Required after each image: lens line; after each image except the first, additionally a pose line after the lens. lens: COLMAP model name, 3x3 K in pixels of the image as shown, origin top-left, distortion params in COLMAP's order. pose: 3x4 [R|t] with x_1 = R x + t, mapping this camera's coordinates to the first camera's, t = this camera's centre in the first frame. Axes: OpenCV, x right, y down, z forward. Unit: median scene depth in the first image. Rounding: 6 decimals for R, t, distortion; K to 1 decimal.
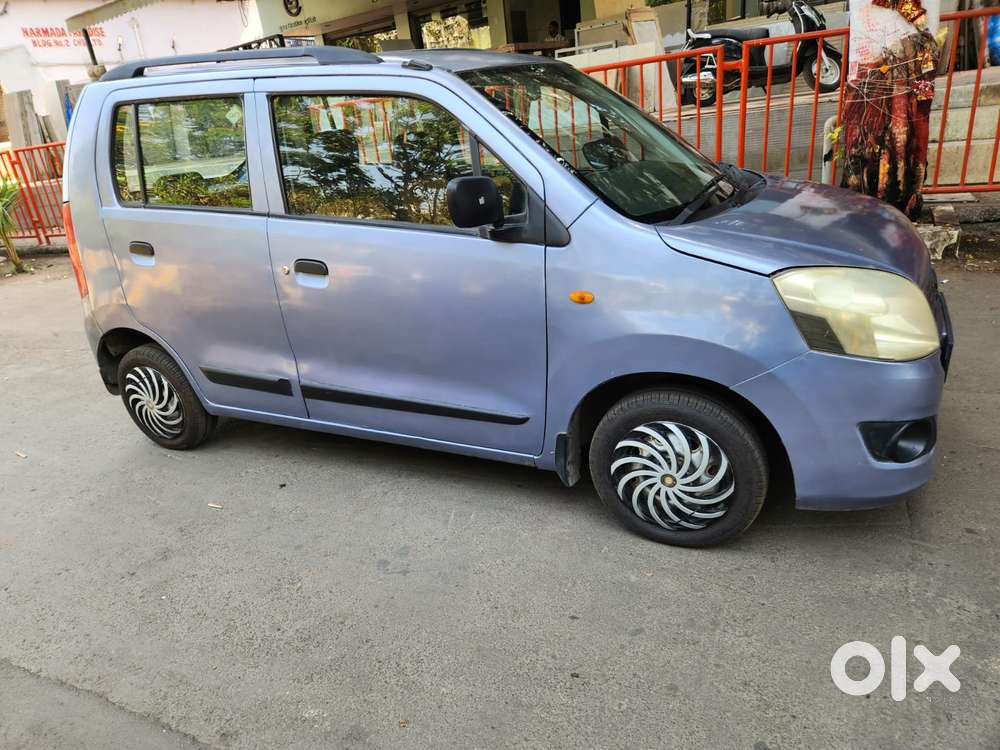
lens RADIAL K [[649.0, 0, 483.5], [0, 649.0, 376.6], [0, 0, 1]] dist [0.072919, -0.053073]
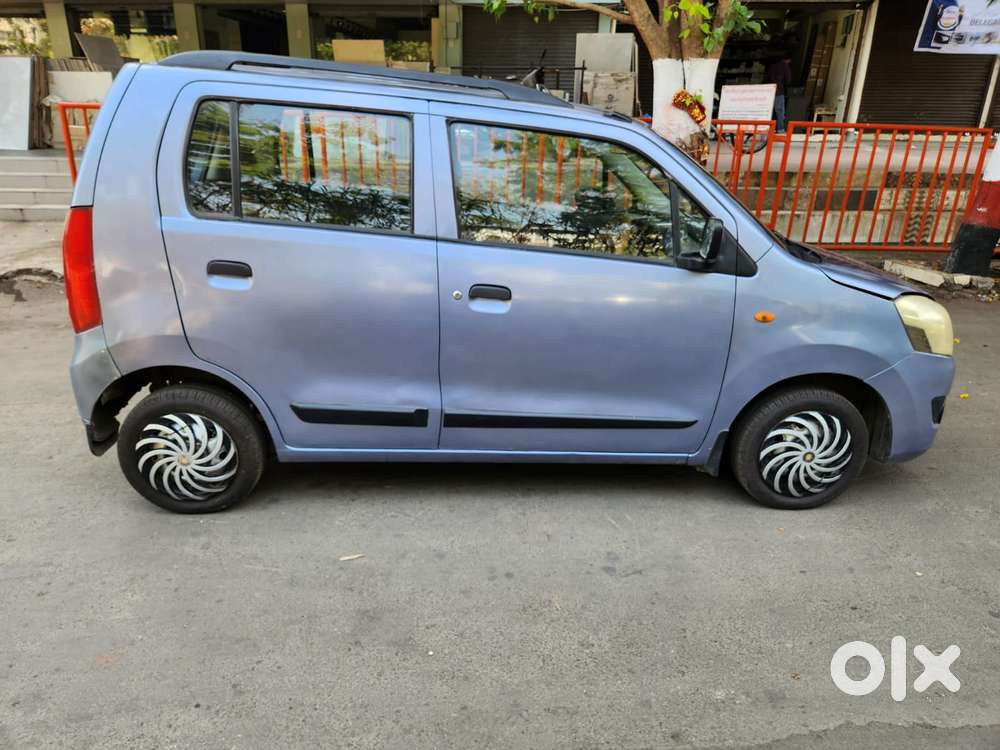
lens RADIAL K [[649.0, 0, 483.5], [0, 649.0, 376.6], [0, 0, 1]] dist [0.072919, -0.053073]
pose [[0.864587, -0.050494, 0.499940, -0.812319], [0.077186, 0.996476, -0.032841, -0.006784], [-0.496520, 0.066982, 0.865437, 0.154179]]
